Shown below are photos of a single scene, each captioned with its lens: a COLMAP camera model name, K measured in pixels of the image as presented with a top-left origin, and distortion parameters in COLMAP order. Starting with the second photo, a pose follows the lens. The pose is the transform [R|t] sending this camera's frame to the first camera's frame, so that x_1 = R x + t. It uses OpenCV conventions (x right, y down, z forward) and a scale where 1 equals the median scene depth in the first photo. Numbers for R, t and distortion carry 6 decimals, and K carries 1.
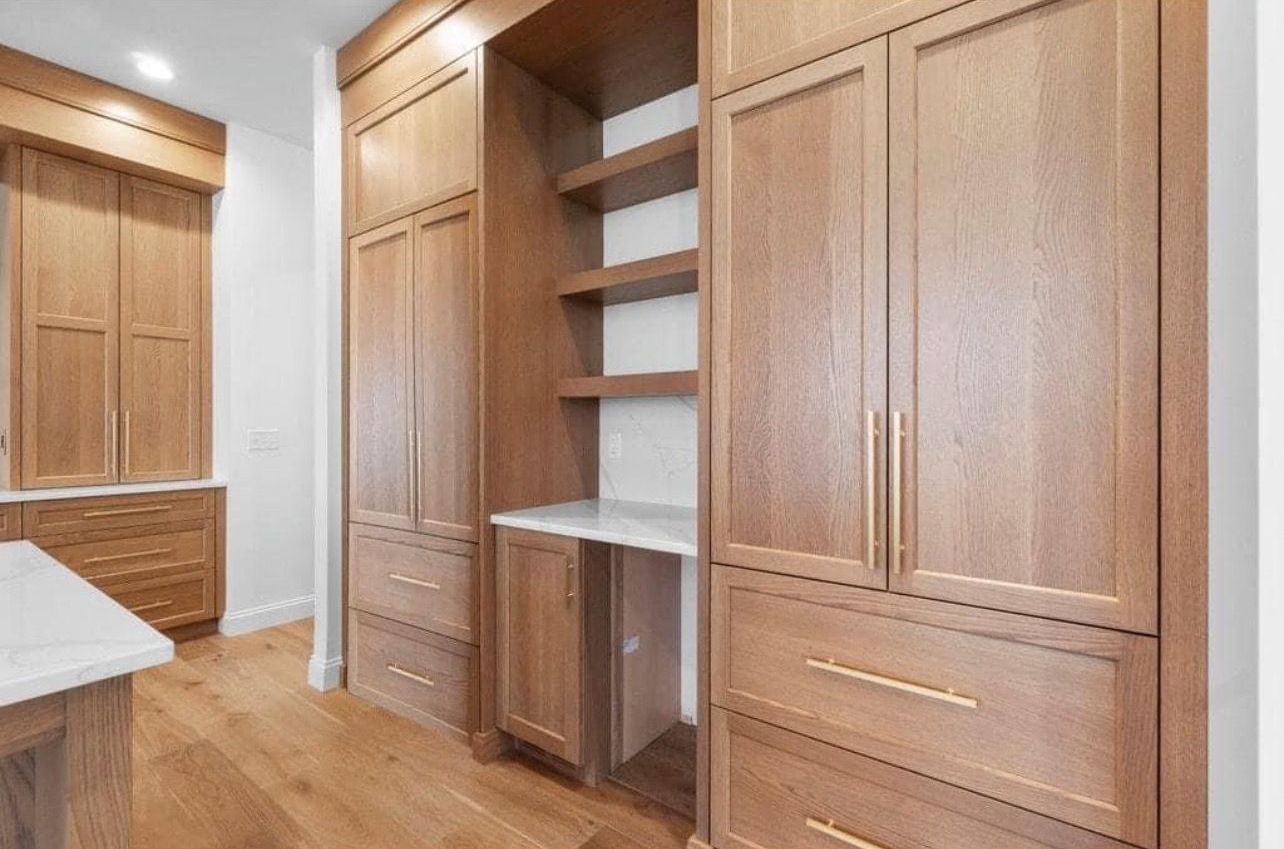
lens RADIAL K [[582.0, 0, 641.4], [0, 582.0, 422.9], [0, 0, 1]] dist [-0.000879, 0.000314]
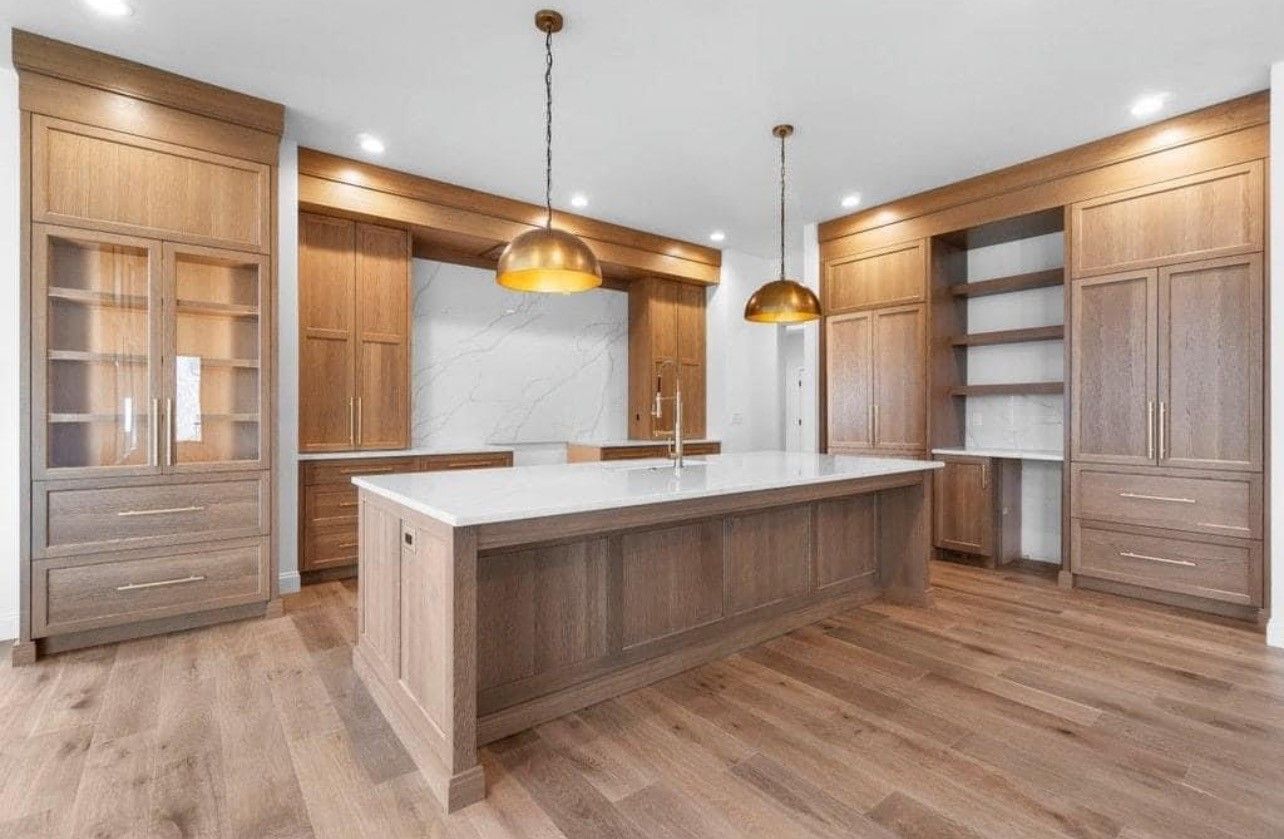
lens RADIAL K [[577.9, 0, 643.2], [0, 577.9, 418.2], [0, 0, 1]] dist [0.000326, 0.000310]
pose [[0.965844, 0.004020, -0.259092, -0.640537], [-0.002461, 0.999977, 0.006338, 0.023164], [0.259112, -0.005484, 0.965832, -1.197426]]
